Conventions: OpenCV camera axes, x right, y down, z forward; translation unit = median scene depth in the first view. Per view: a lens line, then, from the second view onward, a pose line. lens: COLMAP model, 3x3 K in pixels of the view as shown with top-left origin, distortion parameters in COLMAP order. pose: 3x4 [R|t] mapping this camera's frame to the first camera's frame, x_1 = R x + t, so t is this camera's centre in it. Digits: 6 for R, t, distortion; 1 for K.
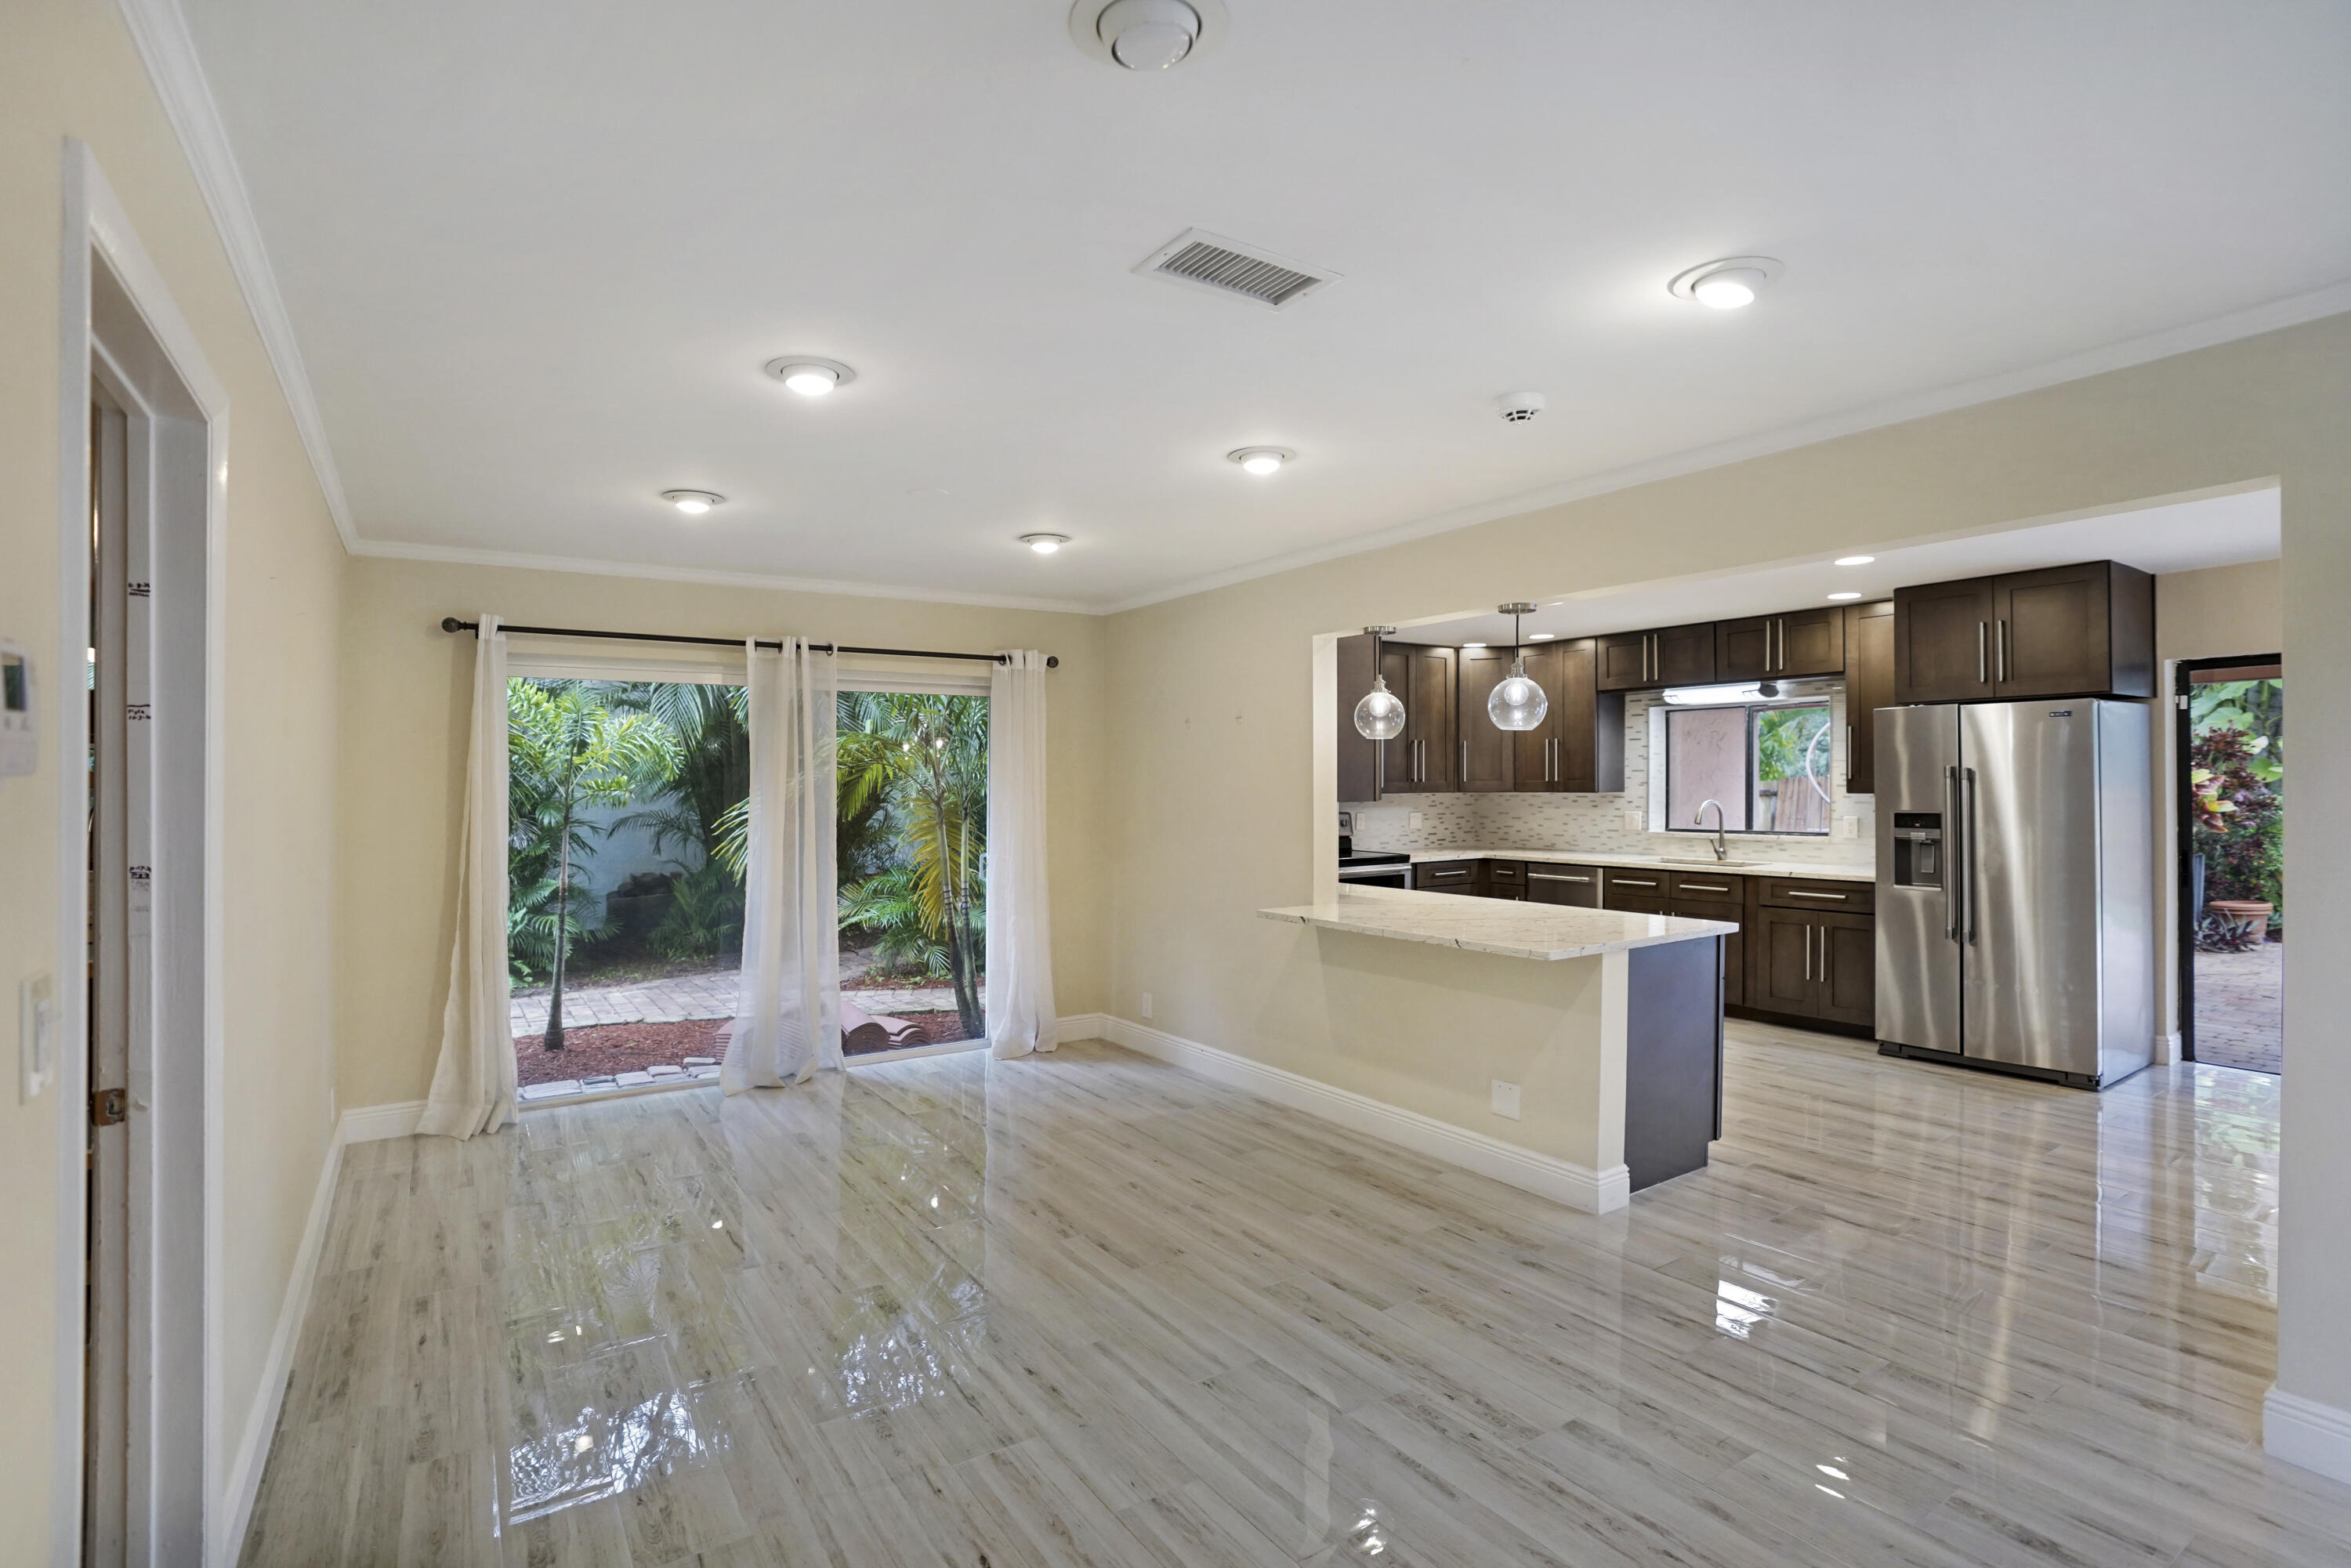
lens RADIAL K [[1121.6, 0, 1178.5], [0, 1121.6, 779.2], [0, 0, 1]] dist [0.005600, 0.000437]
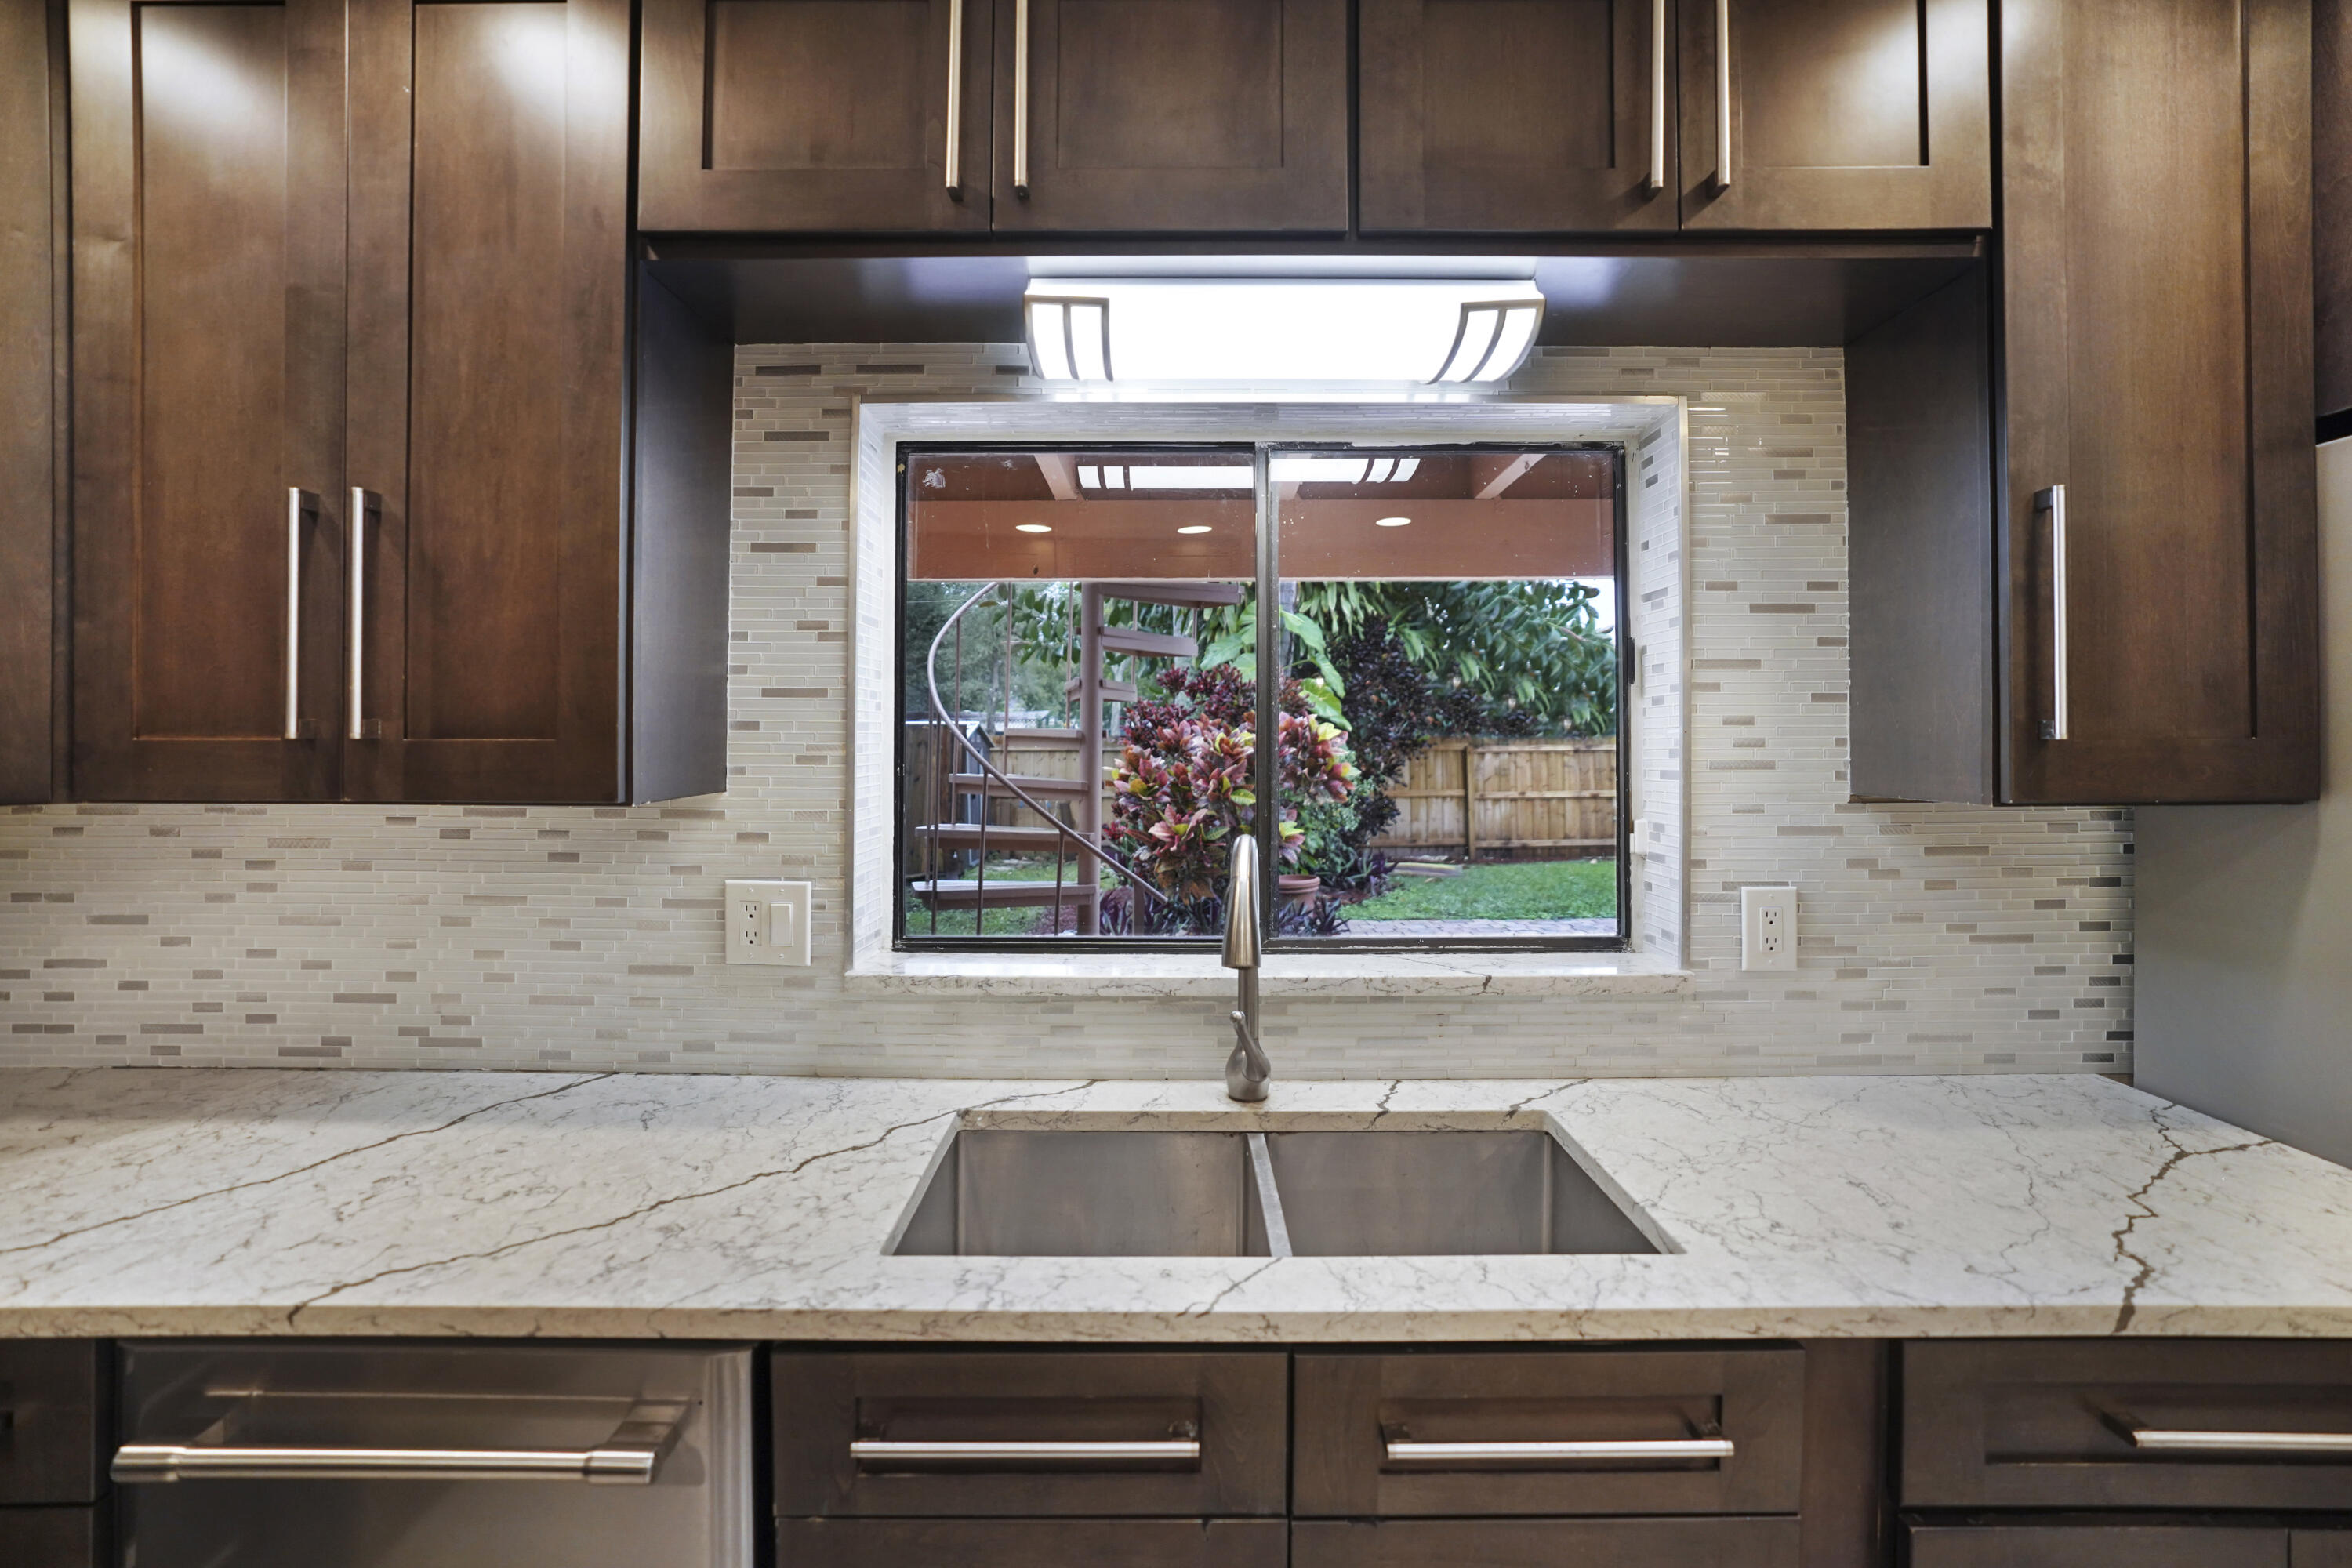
lens RADIAL K [[1122.1, 0, 1152.4], [0, 1122.1, 778.6], [0, 0, 1]] dist [0.005600, 0.000437]
pose [[0.567477, -0.003531, 0.823382, 0.315621], [0.003192, 0.999993, 0.002089, 0.010350], [-0.823383, 0.001443, 0.567484, 0.962310]]
